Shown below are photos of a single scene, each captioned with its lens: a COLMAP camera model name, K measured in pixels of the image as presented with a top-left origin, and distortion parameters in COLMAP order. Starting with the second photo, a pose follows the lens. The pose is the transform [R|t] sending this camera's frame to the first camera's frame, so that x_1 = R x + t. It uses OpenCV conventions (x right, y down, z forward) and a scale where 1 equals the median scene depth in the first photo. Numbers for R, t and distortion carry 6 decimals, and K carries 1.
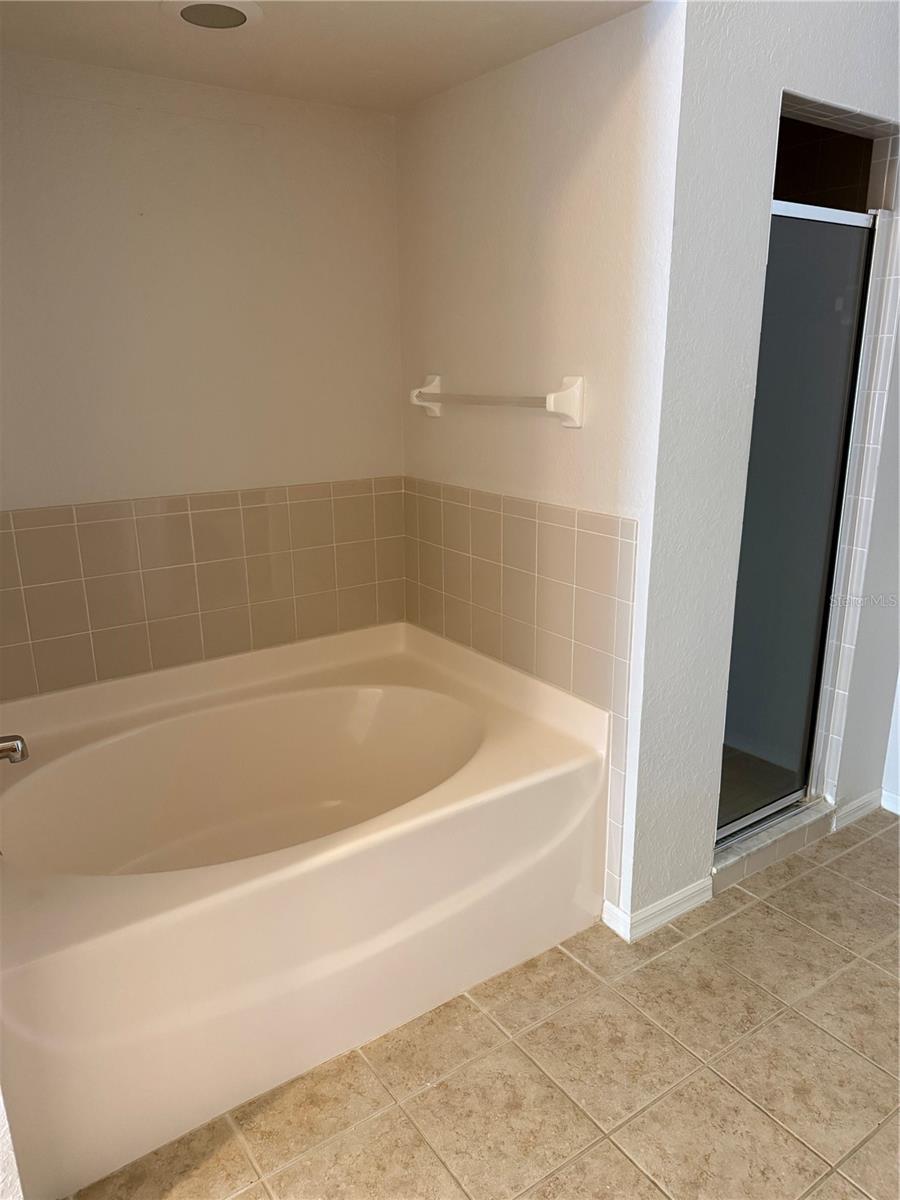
lens RADIAL K [[839.3, 0, 450.0], [0, 839.3, 600.0], [0, 0, 1]] dist [0.067538, -0.075939]
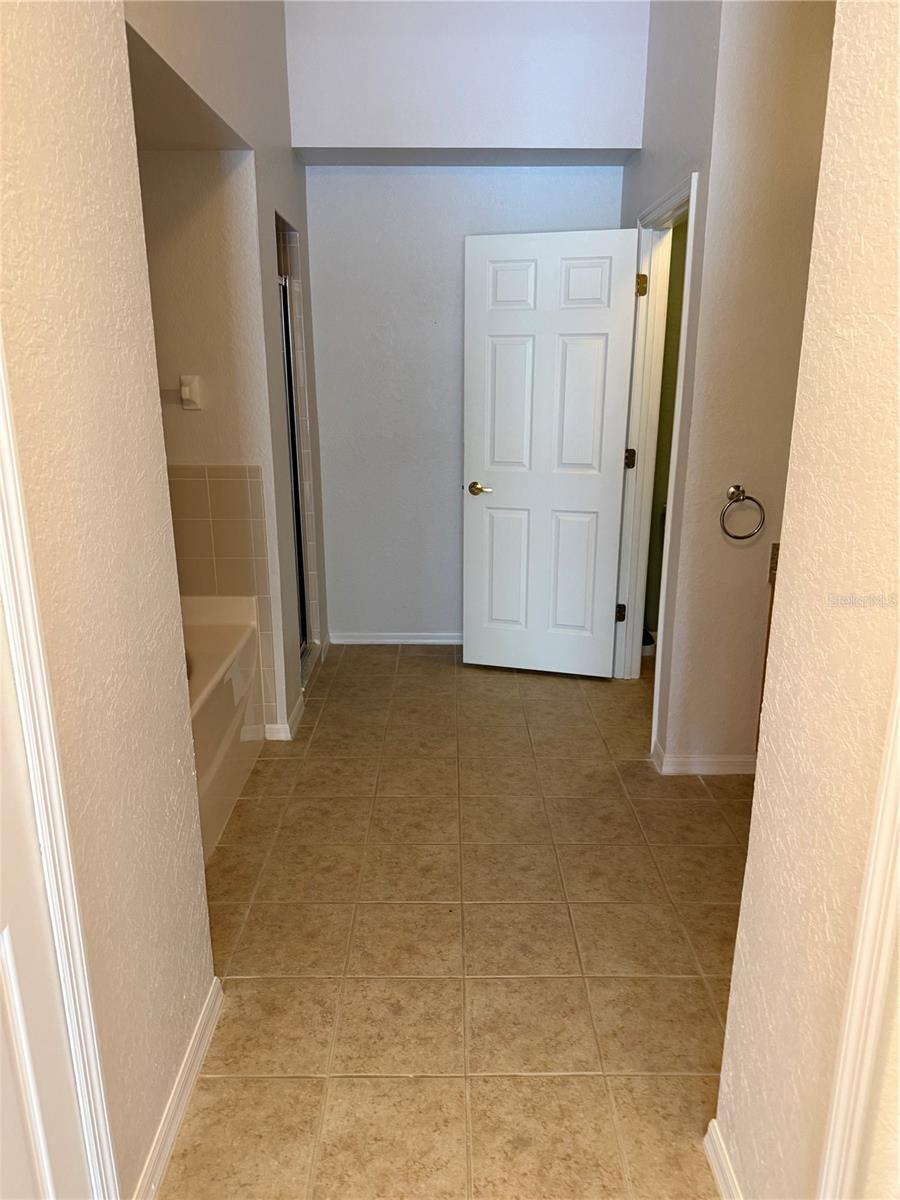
lens RADIAL K [[839.3, 0, 450.0], [0, 839.3, 600.0], [0, 0, 1]] dist [0.067538, -0.075939]
pose [[0.558296, -0.212534, 0.801957, -0.861330], [0.210471, 0.971291, 0.110888, 0.046527], [-0.802501, 0.106880, 0.587000, -0.178760]]
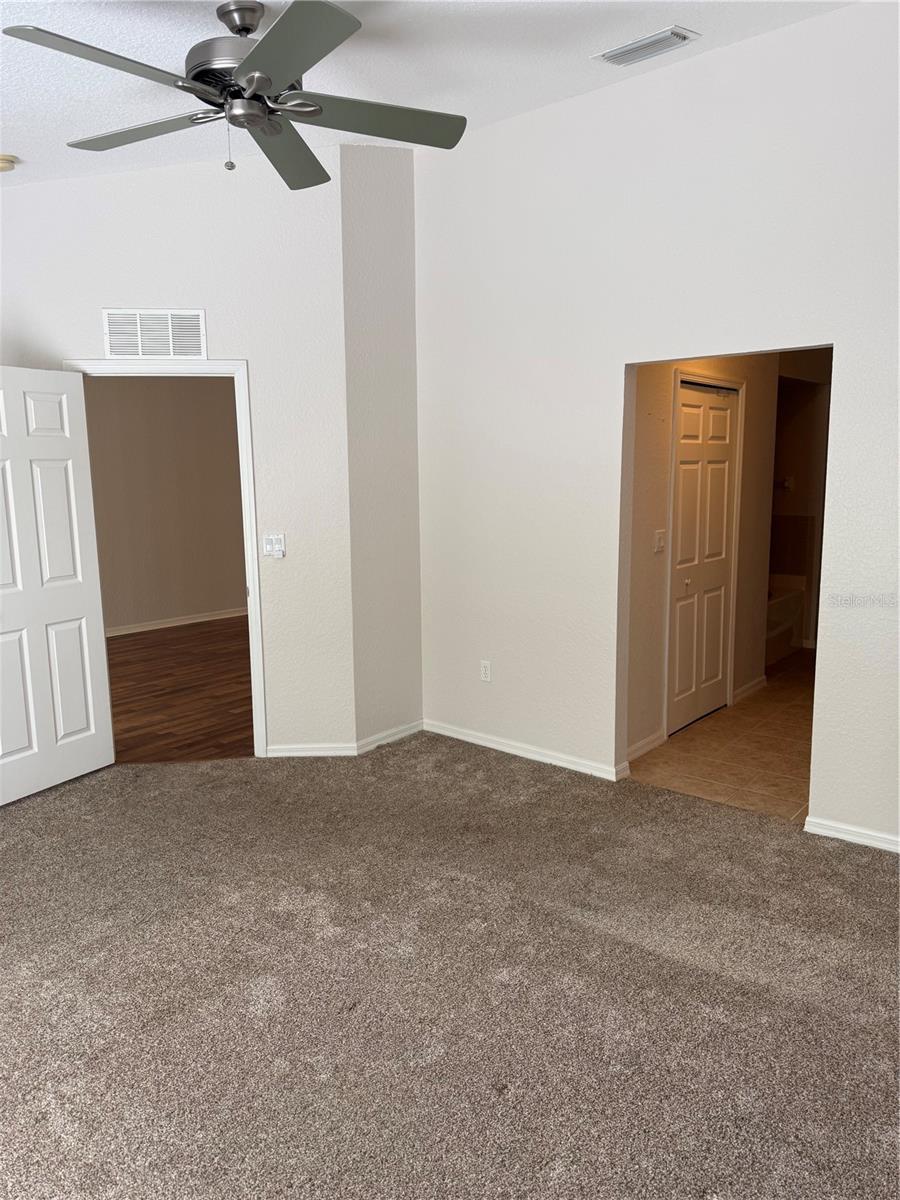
lens RADIAL K [[839.3, 0, 450.0], [0, 839.3, 600.0], [0, 0, 1]] dist [0.067538, -0.075939]
pose [[0.960002, -0.039061, 0.277256, -2.128302], [0.070018, 0.992250, -0.102649, 0.481220], [-0.271098, 0.117956, 0.955297, -1.825147]]
